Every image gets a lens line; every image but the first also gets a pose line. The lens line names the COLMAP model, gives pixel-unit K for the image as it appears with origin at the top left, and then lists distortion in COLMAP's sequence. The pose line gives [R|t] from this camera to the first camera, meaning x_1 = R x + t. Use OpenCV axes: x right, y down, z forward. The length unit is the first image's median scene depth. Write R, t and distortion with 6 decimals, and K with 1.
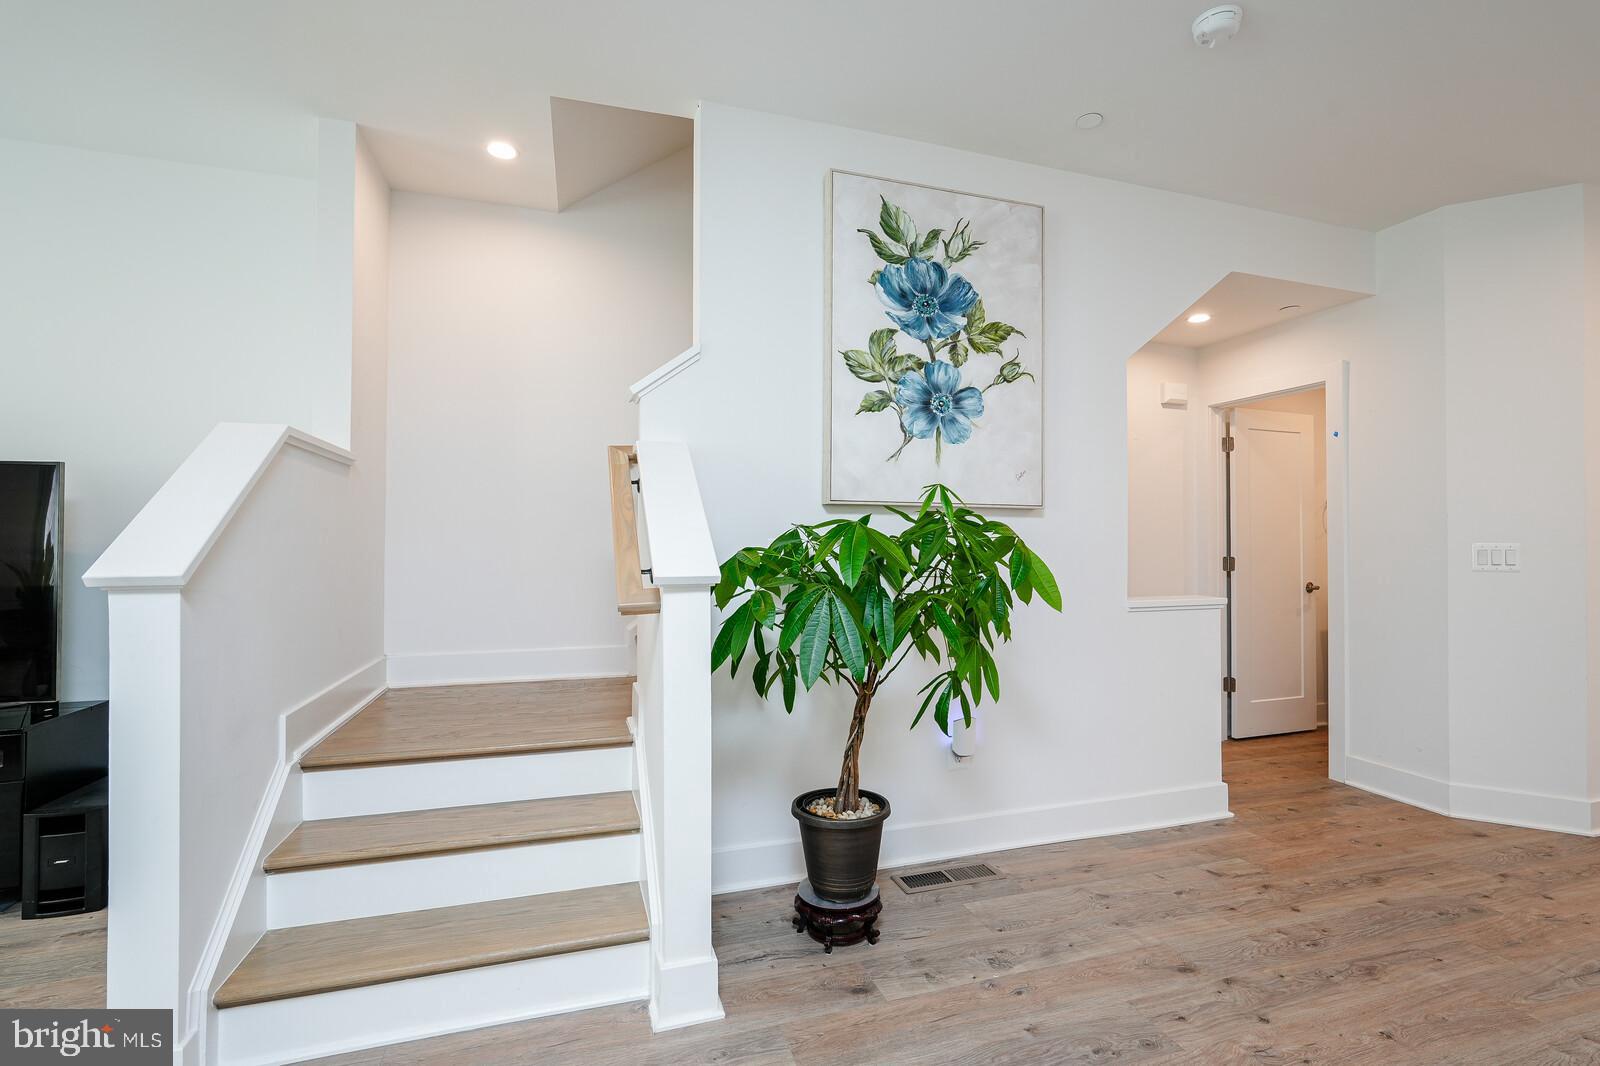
lens RADIAL K [[733.8, 0, 727.5], [0, 733.8, 536.2], [0, 0, 1]] dist [-0.022344, 0.008662]
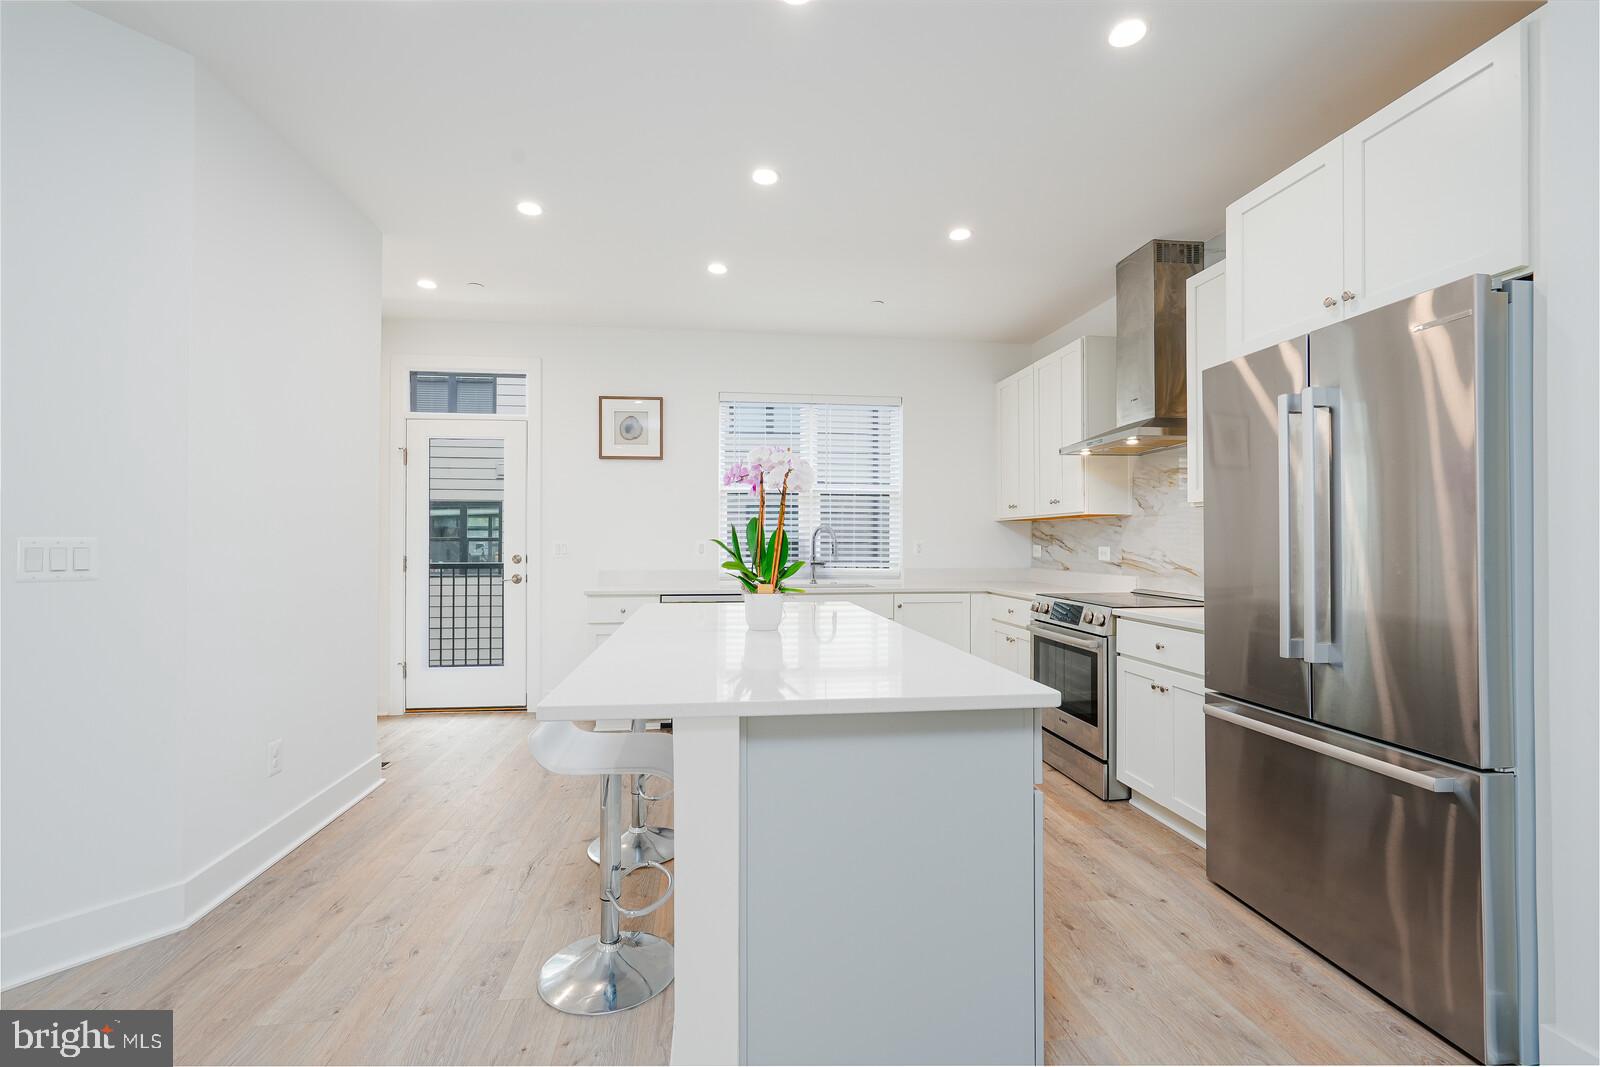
lens RADIAL K [[727.0, 0, 800.0], [0, 727.0, 533.5], [0, 0, 1]] dist [0.001893, 0.000360]
pose [[0.174394, 0.009435, 0.984631, 0.603976], [-0.011204, 0.999908, -0.007597, 0.004555], [-0.984612, -0.009707, 0.174484, 0.264034]]
